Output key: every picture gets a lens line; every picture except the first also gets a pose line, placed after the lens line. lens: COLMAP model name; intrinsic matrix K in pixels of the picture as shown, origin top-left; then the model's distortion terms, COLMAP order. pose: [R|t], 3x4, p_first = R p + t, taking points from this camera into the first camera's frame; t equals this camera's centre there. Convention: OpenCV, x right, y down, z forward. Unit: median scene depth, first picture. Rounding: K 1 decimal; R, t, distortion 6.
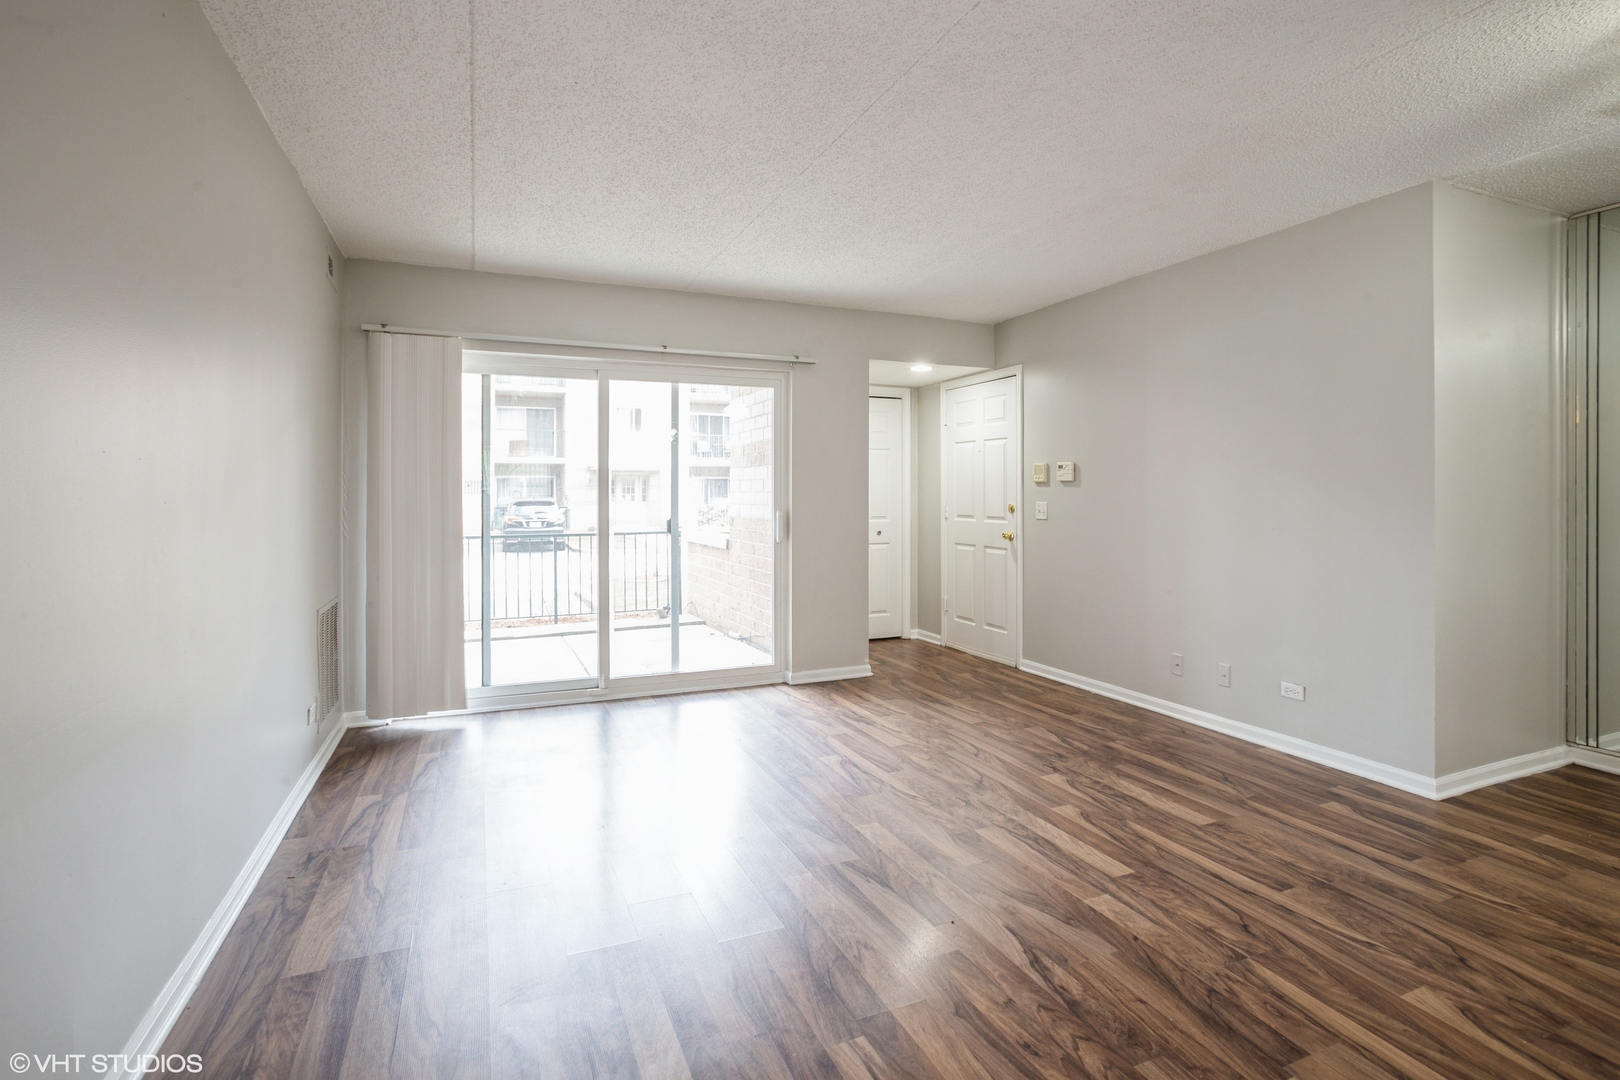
lens RADIAL K [[795.7, 0, 825.4], [0, 795.7, 501.1], [0, 0, 1]] dist [-0.061918, 0.034435]
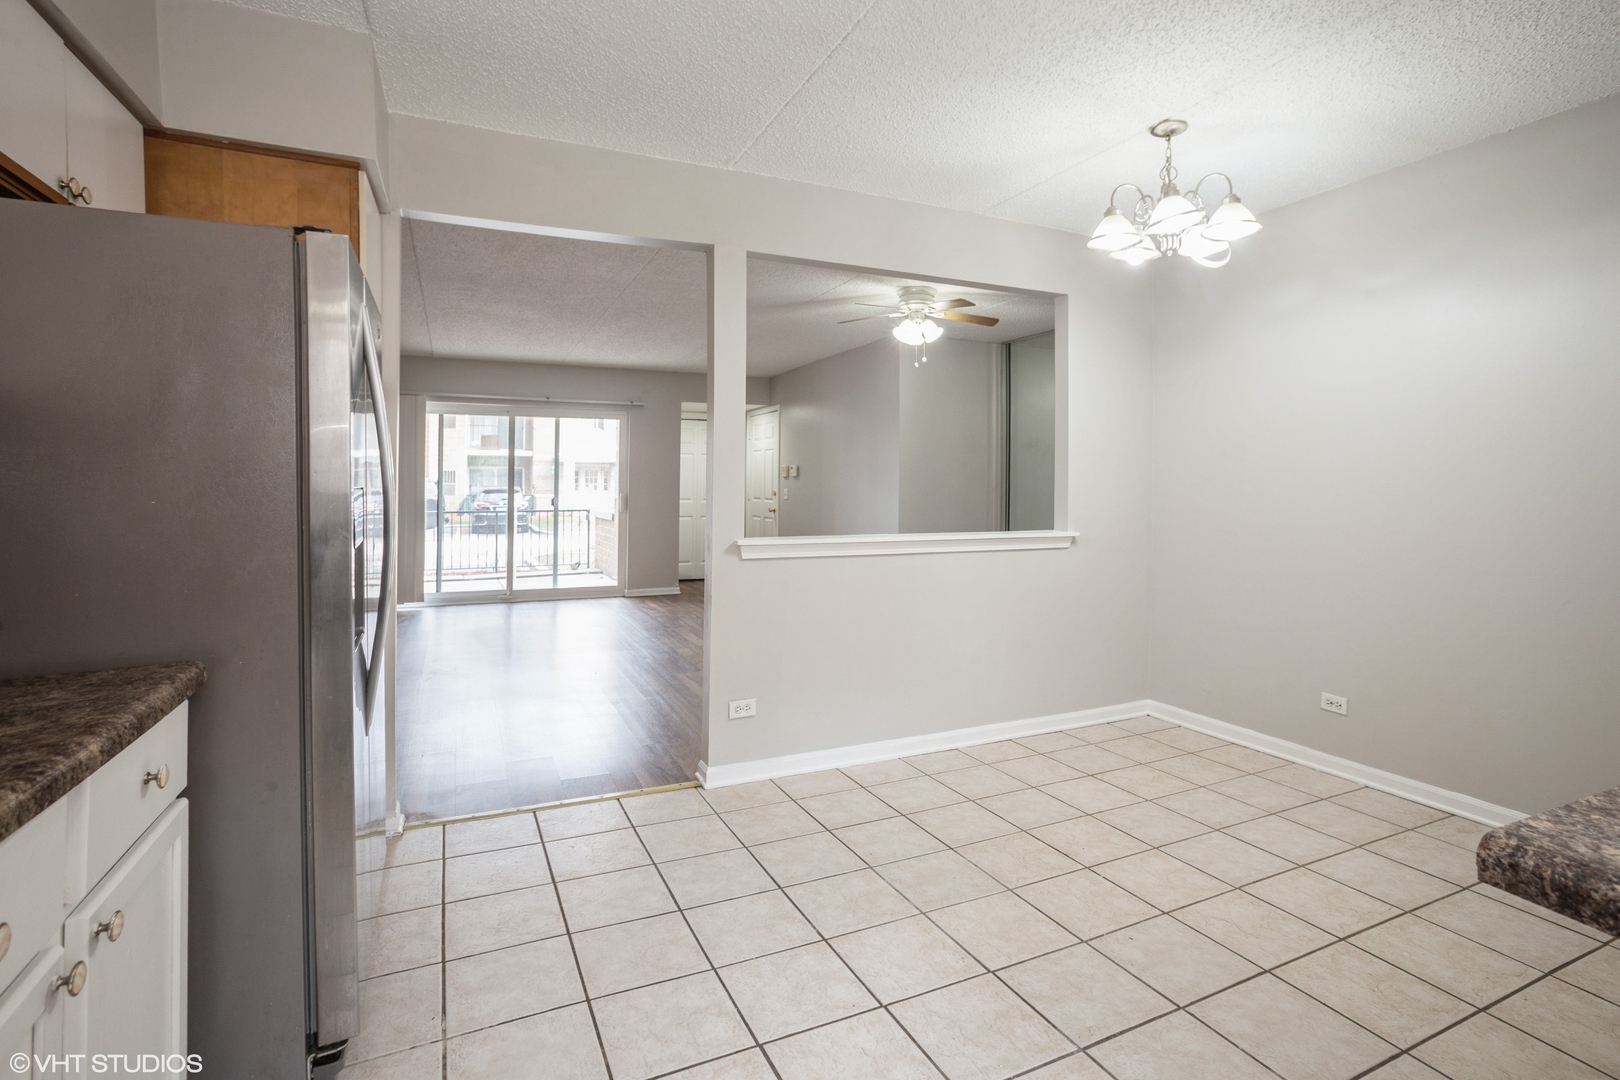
lens RADIAL K [[803.9, 0, 852.8], [0, 803.9, 475.8], [0, 0, 1]] dist [0.000447, -0.000163]
pose [[0.999125, 0.005294, 0.041494, 0.407440], [-0.004447, 0.999780, -0.020474, 0.009292], [-0.041593, 0.020271, 0.998929, -0.815817]]
